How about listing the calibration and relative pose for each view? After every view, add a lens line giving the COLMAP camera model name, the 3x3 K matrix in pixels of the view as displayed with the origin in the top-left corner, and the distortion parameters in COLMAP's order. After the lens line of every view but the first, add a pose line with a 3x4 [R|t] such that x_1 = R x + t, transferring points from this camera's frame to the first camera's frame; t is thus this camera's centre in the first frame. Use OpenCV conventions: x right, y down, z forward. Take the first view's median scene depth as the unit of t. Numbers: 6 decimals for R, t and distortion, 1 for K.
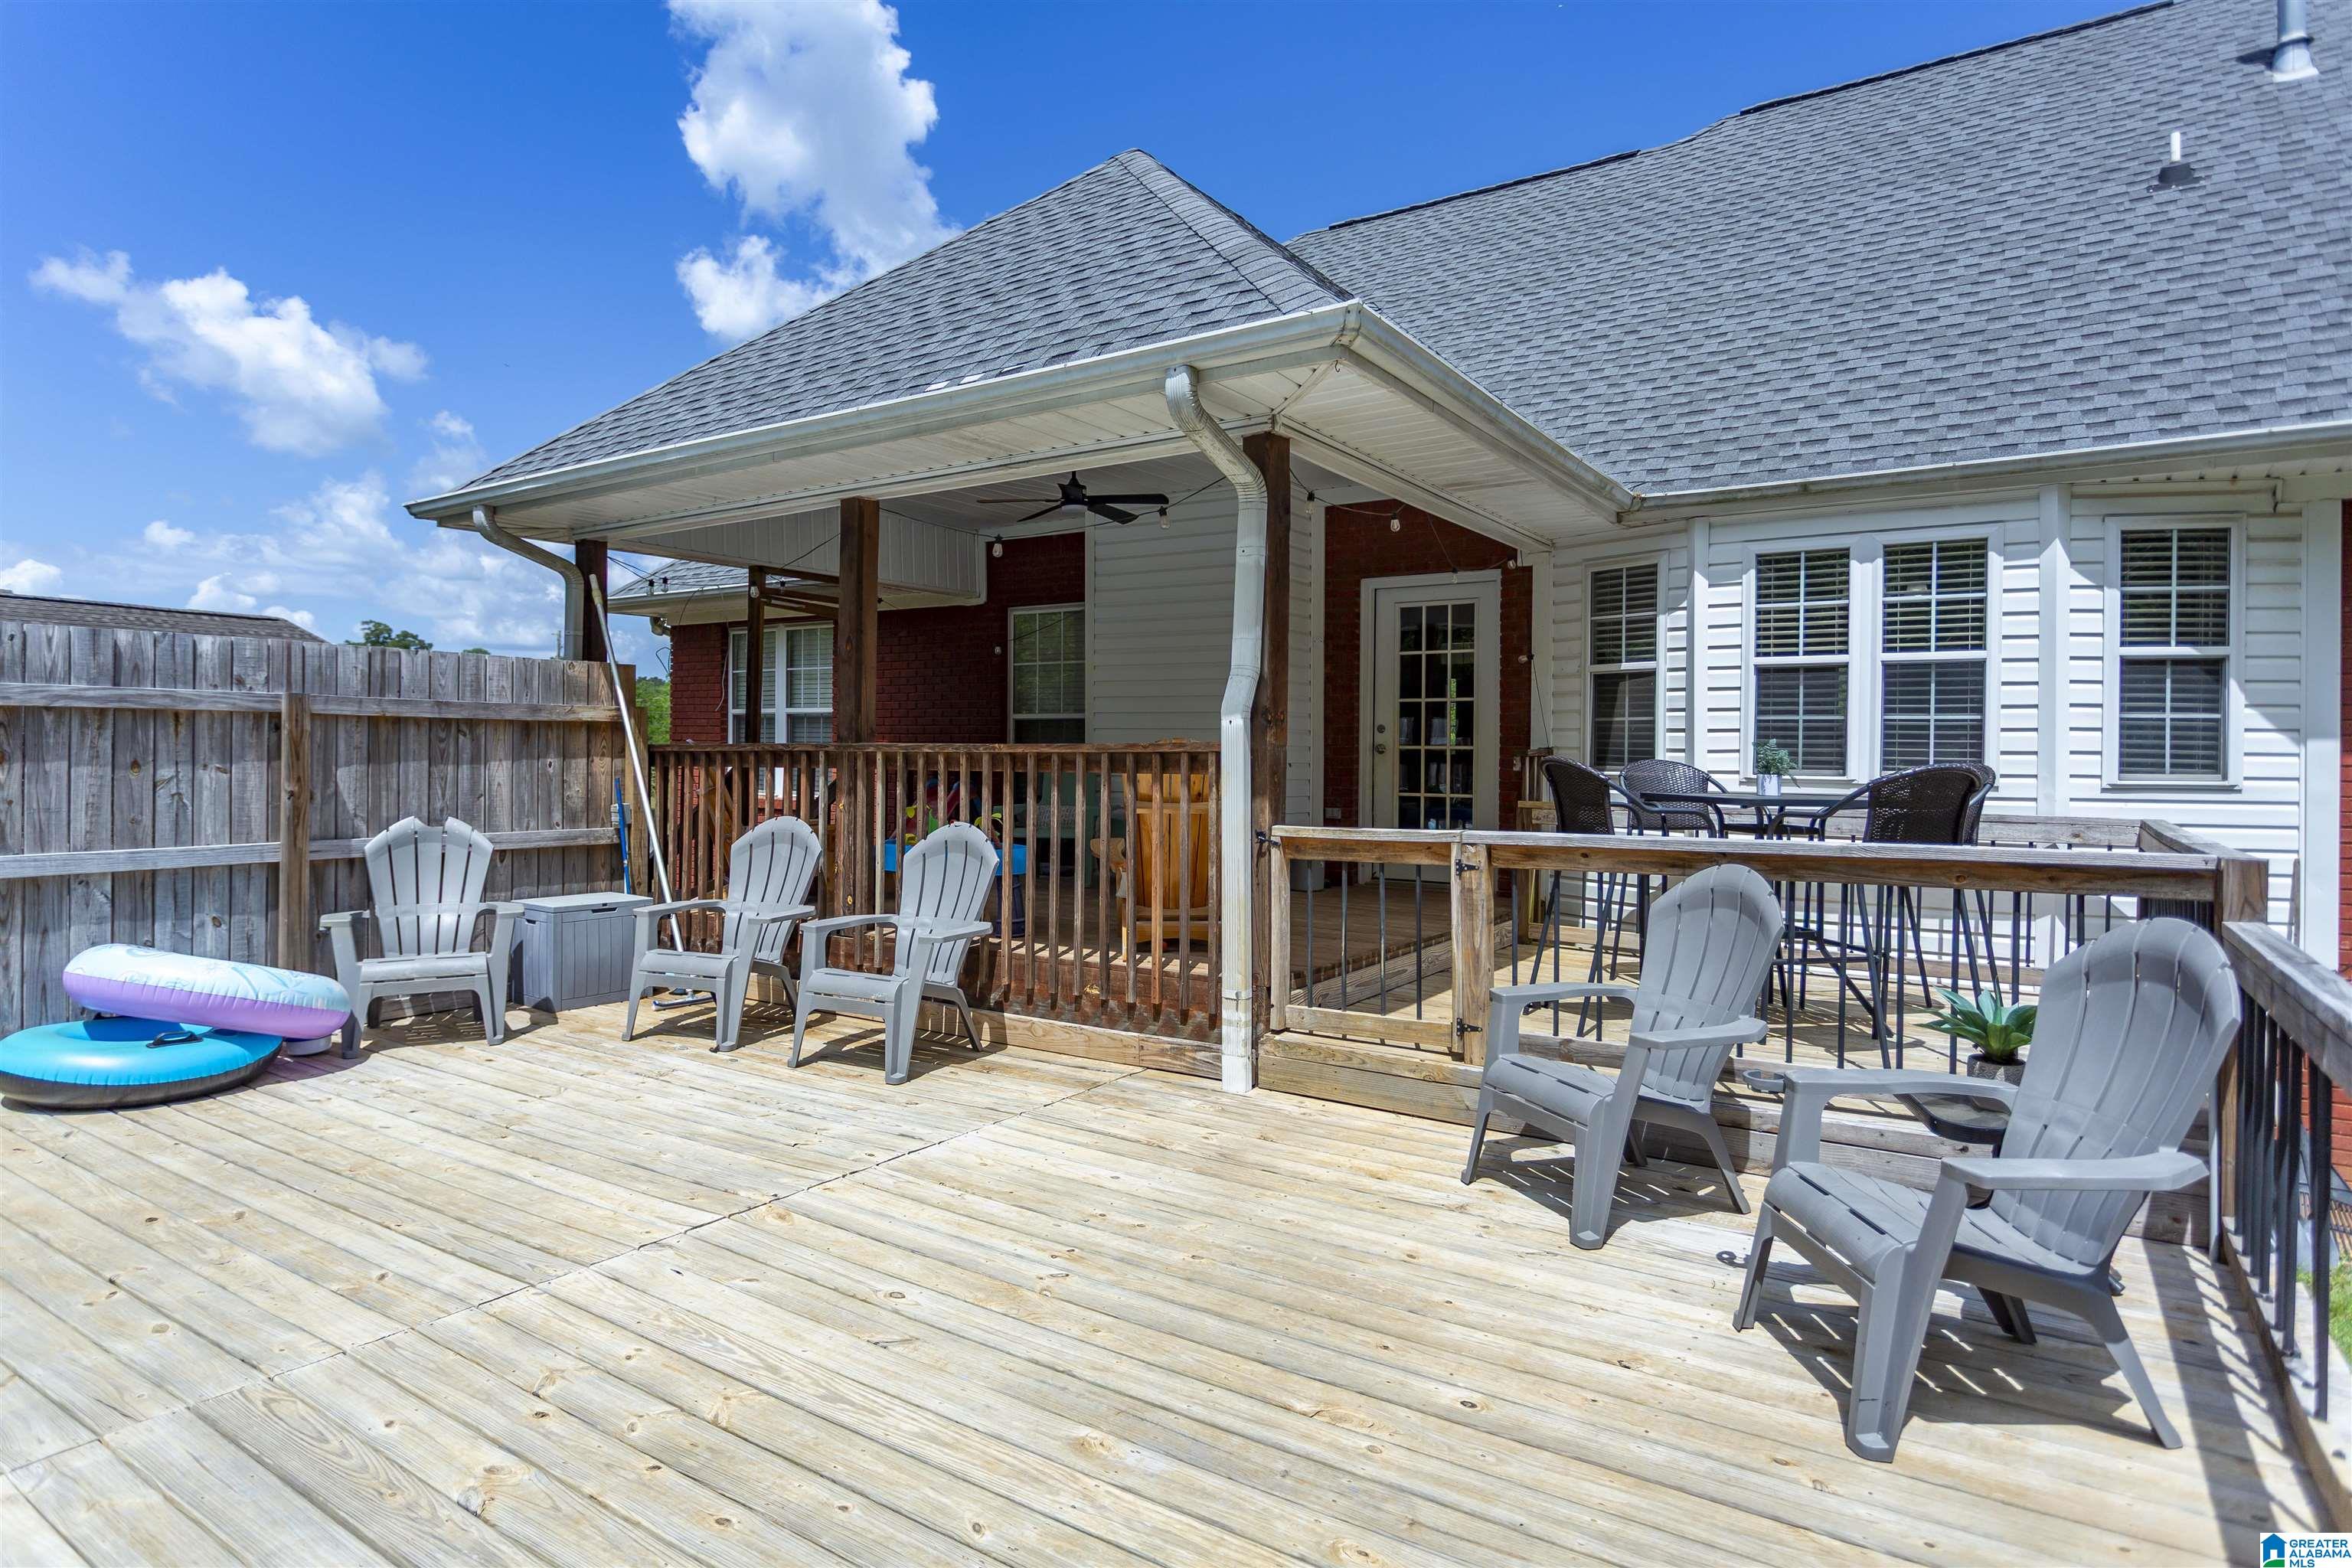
lens RADIAL K [[1273.8, 0, 1168.5], [0, 1273.8, 769.6], [0, 0, 1]] dist [0.001829, -0.000404]
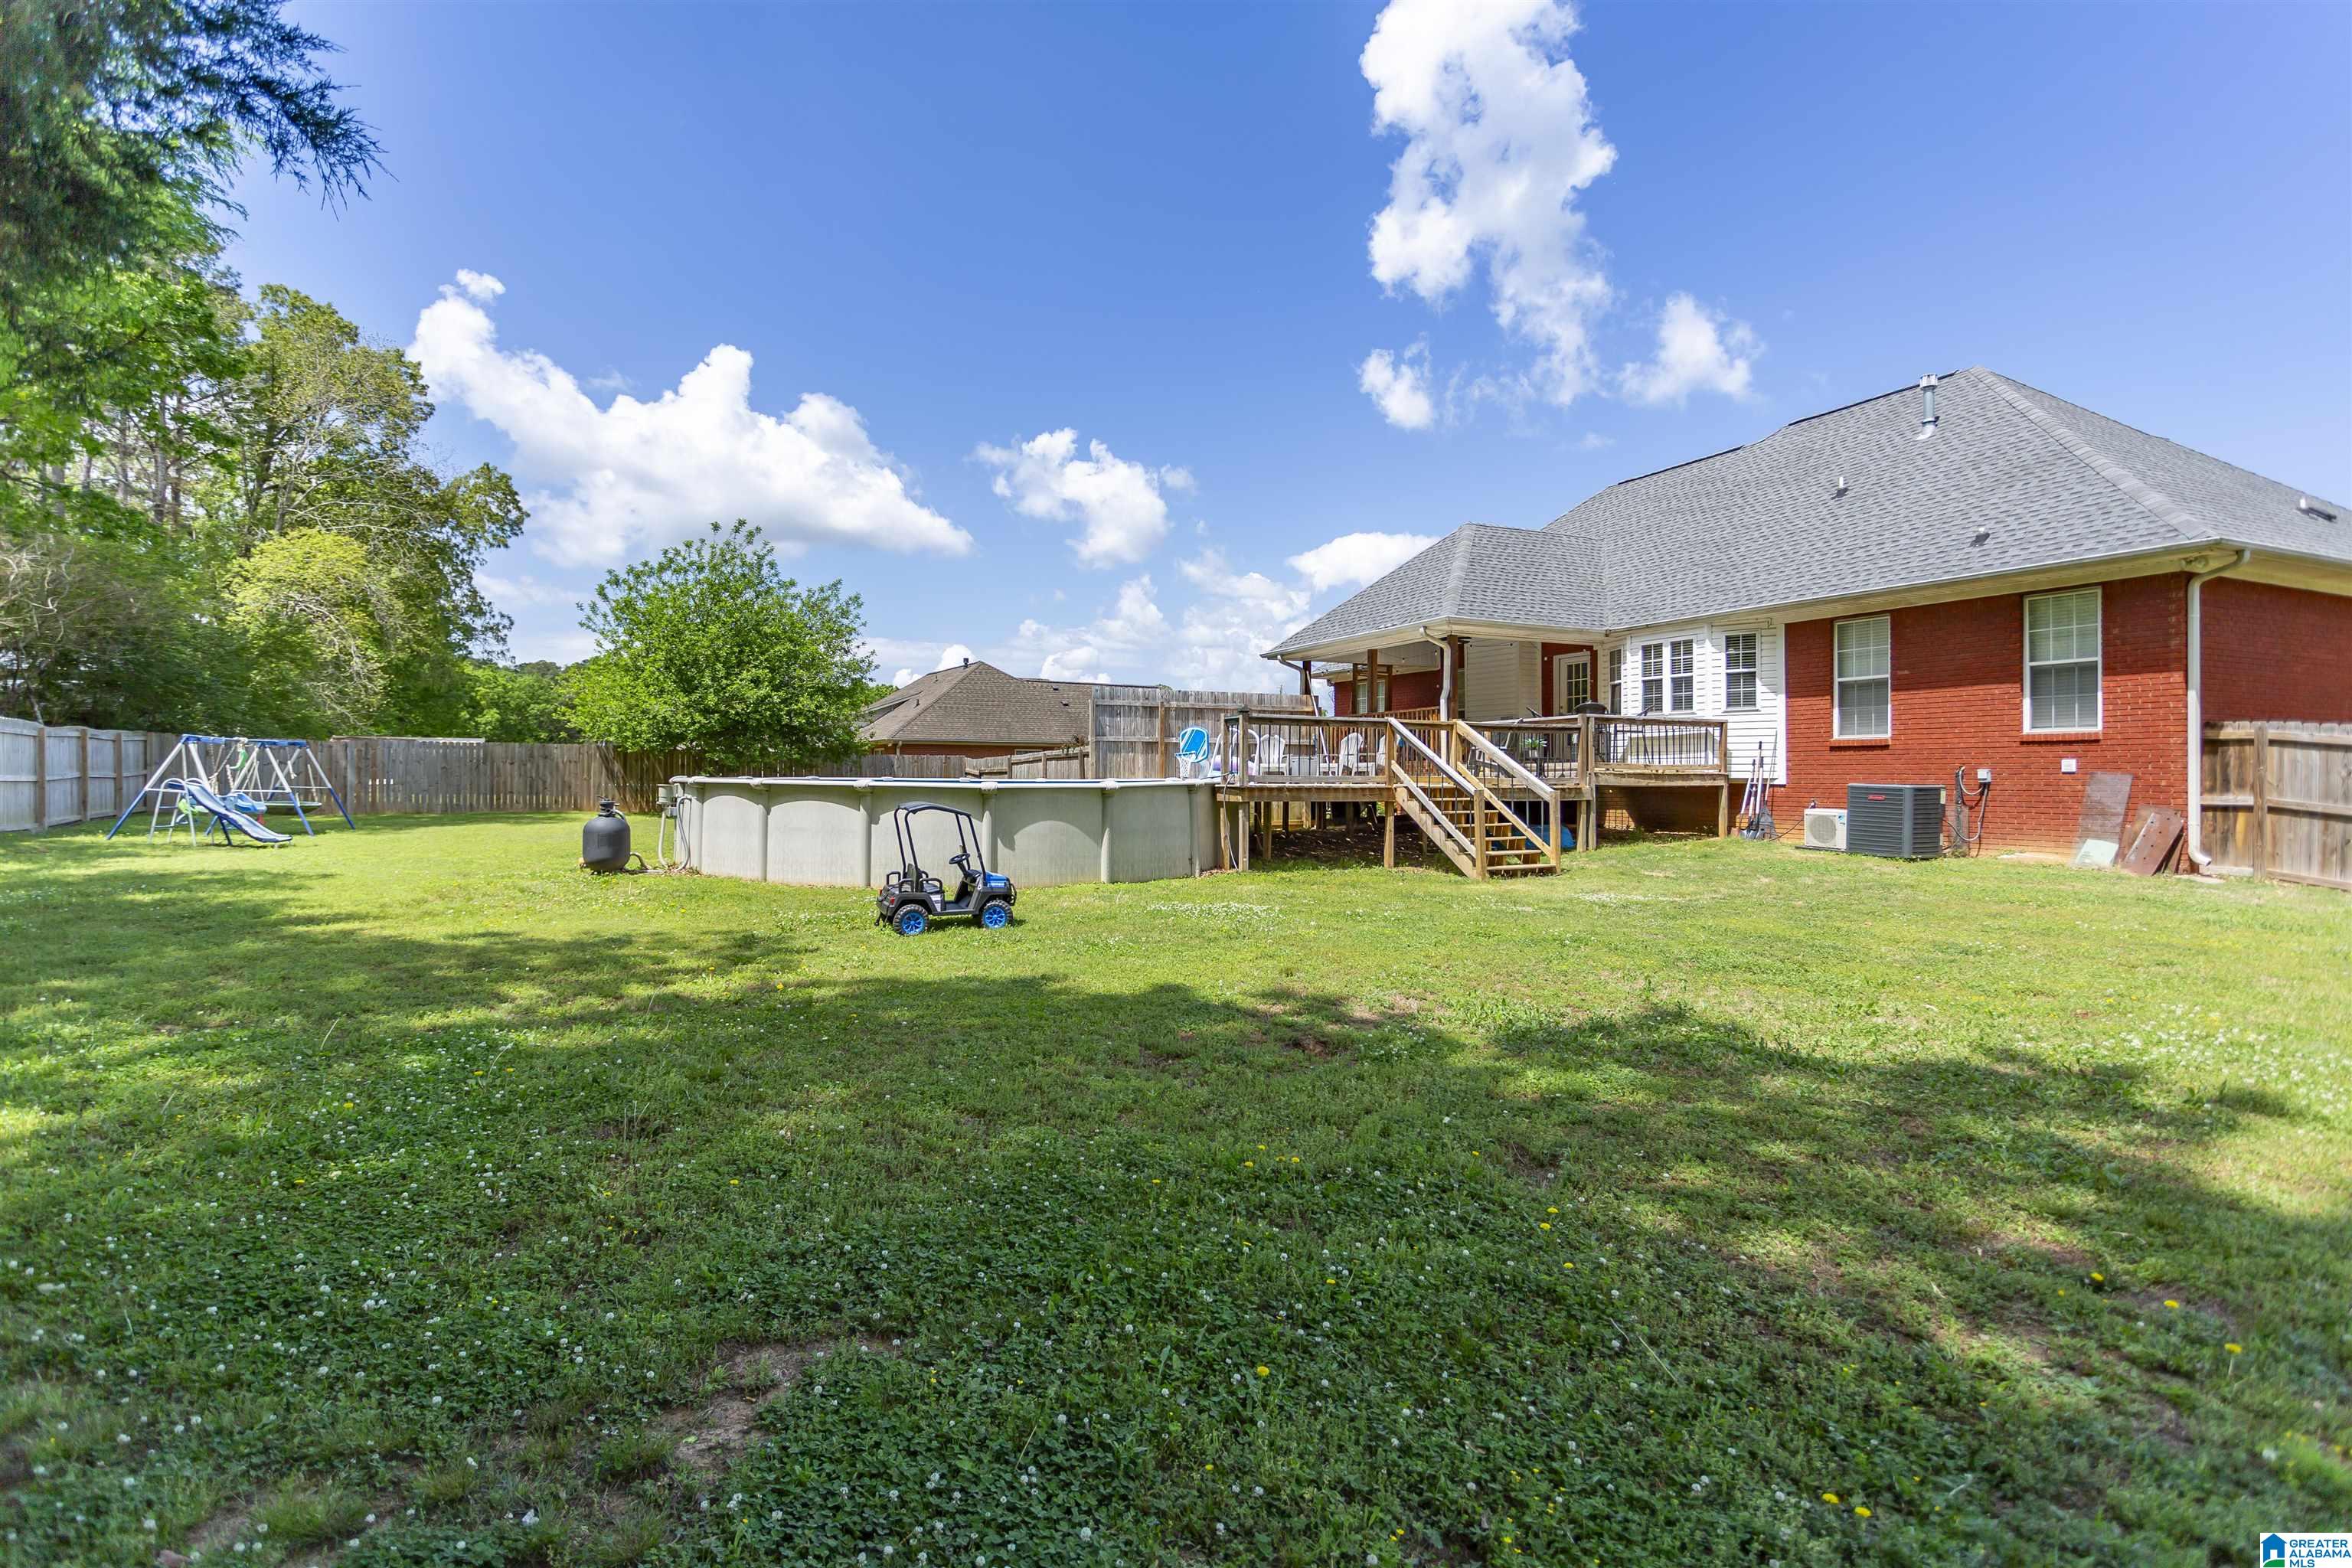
lens RADIAL K [[1122.8, 0, 1161.9], [0, 1122.8, 763.5], [0, 0, 1]] dist [0.002881, -0.000160]
pose [[0.855080, -0.012964, -0.518333, 0.945408], [-0.001021, 0.999643, -0.026685, 0.217504], [0.518495, 0.023347, 0.854762, -2.163925]]
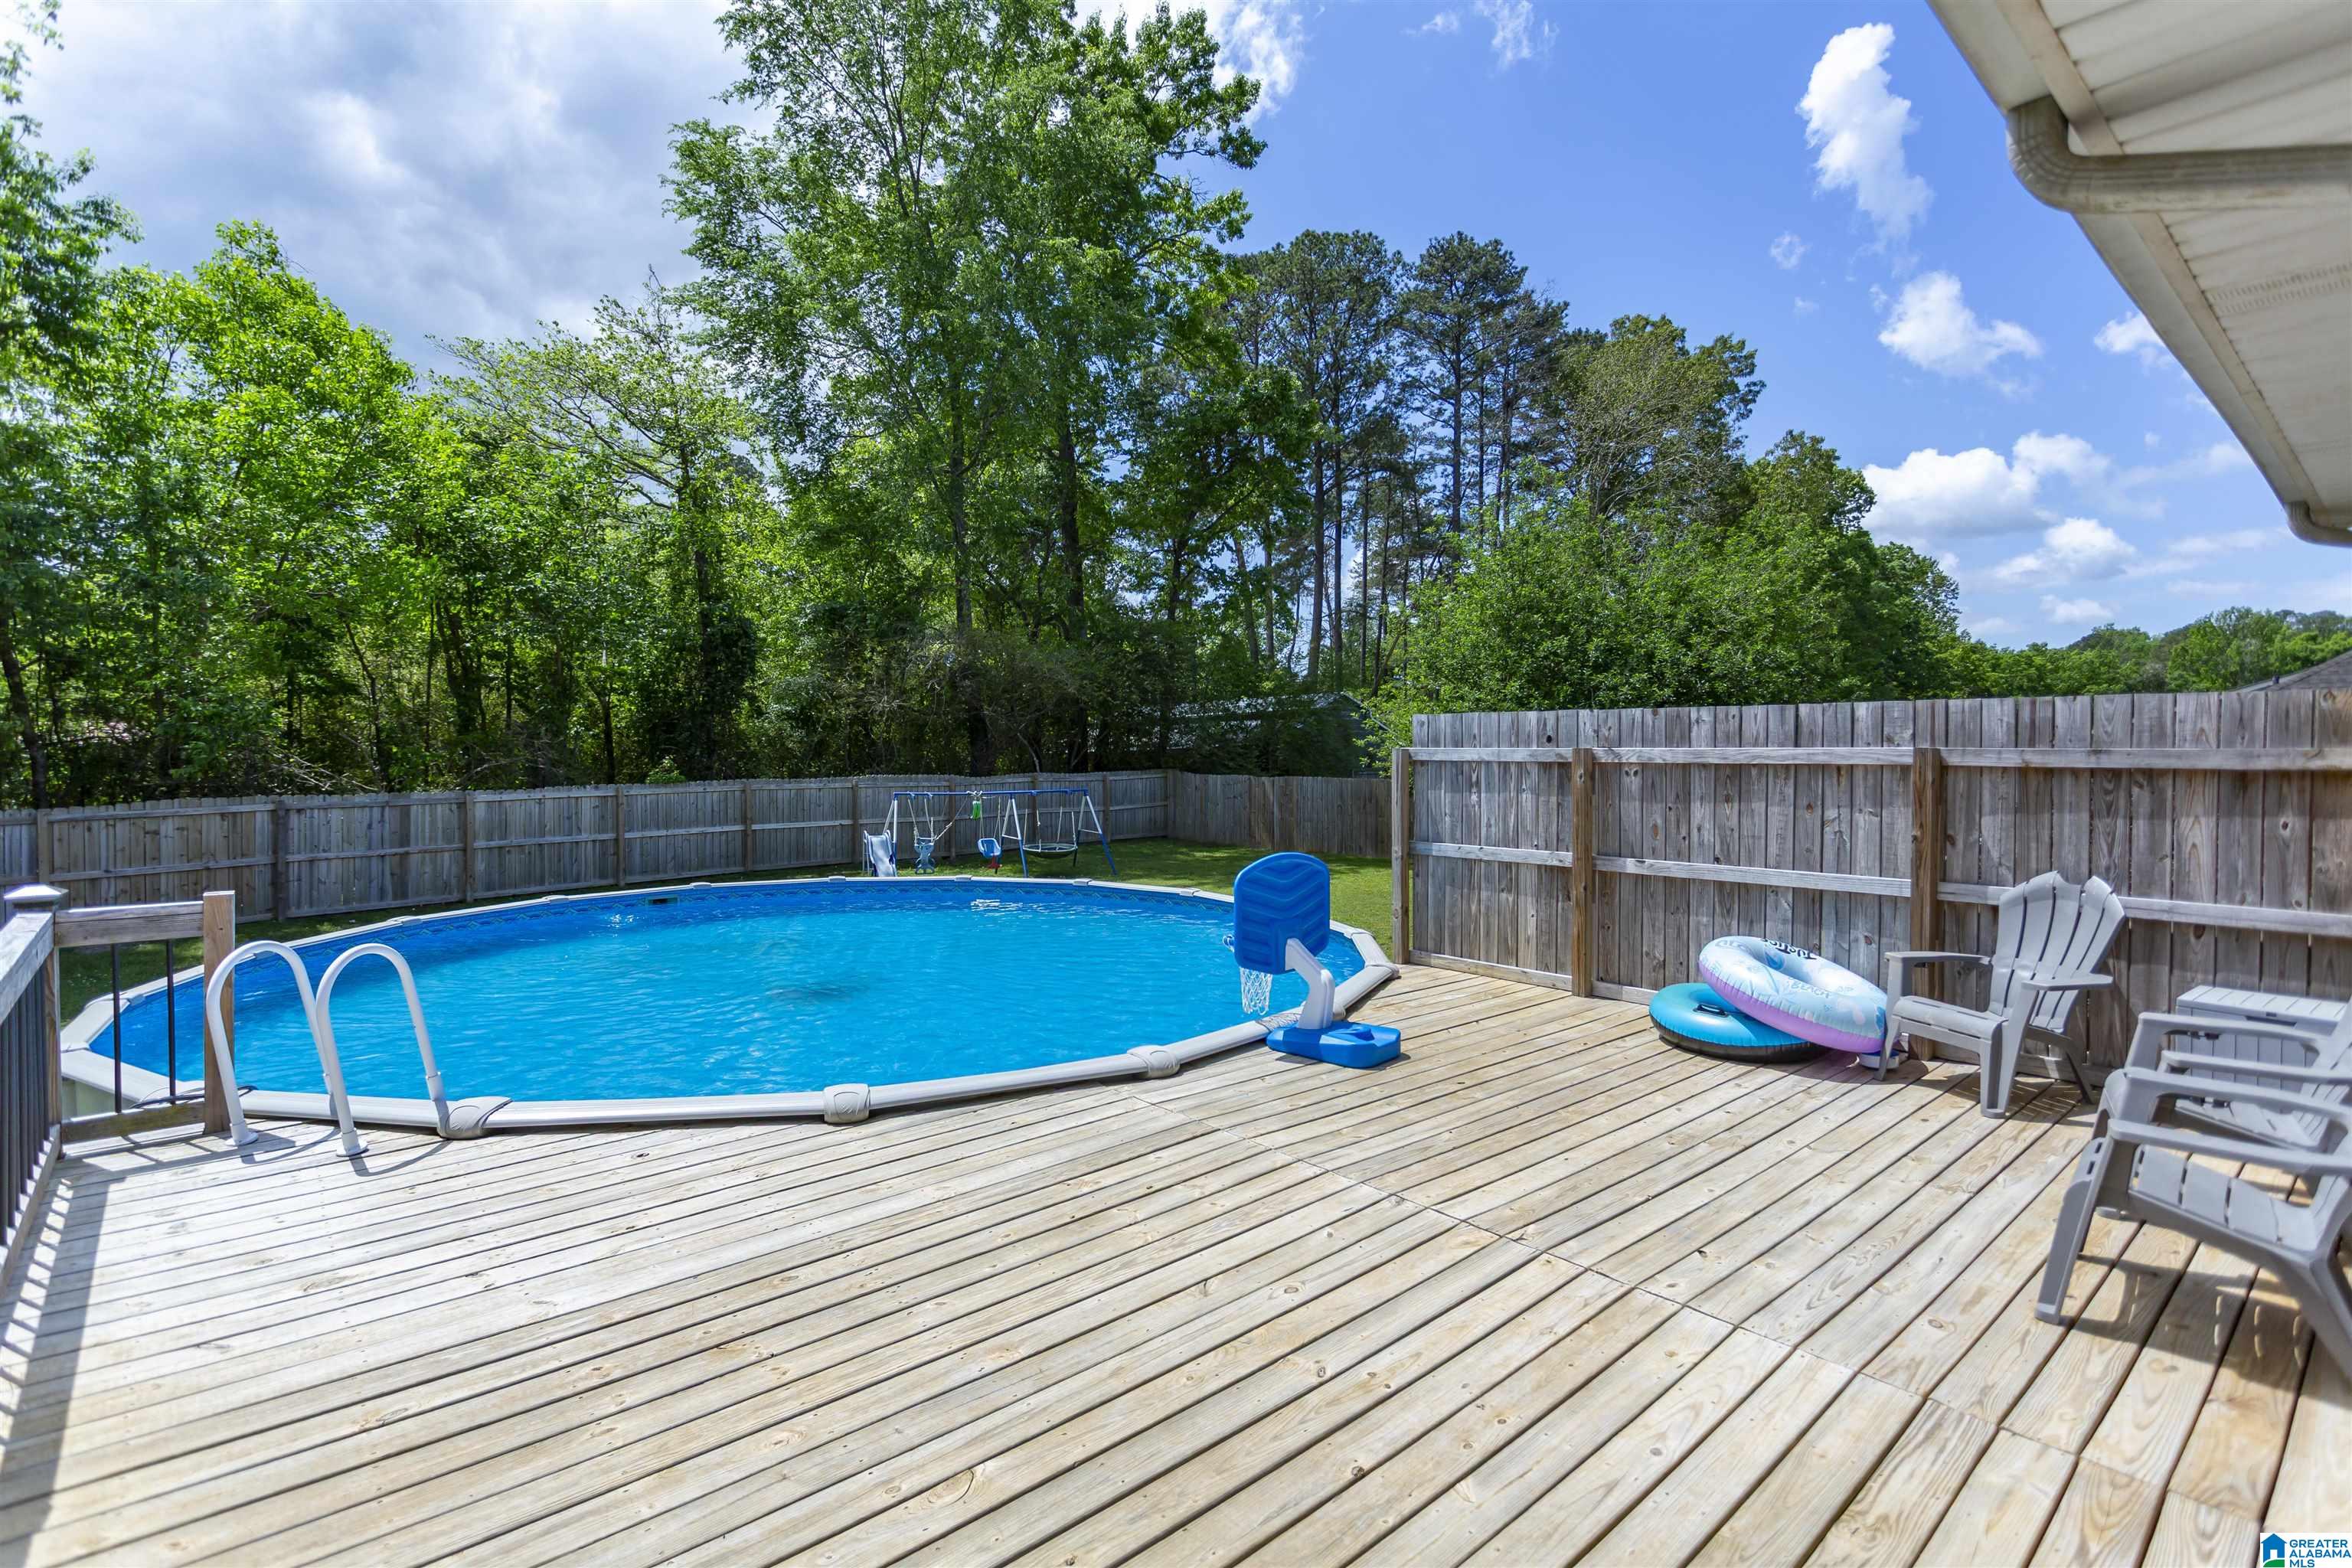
lens RADIAL K [[1122.8, 0, 1158.5], [0, 1122.8, 765.8], [0, 0, 1]] dist [0.002881, -0.000160]
pose [[-0.267051, -0.000241, -0.963682, 0.381257], [-0.021533, 0.999752, 0.005717, -0.031024], [0.963442, 0.022277, -0.266990, 0.545099]]
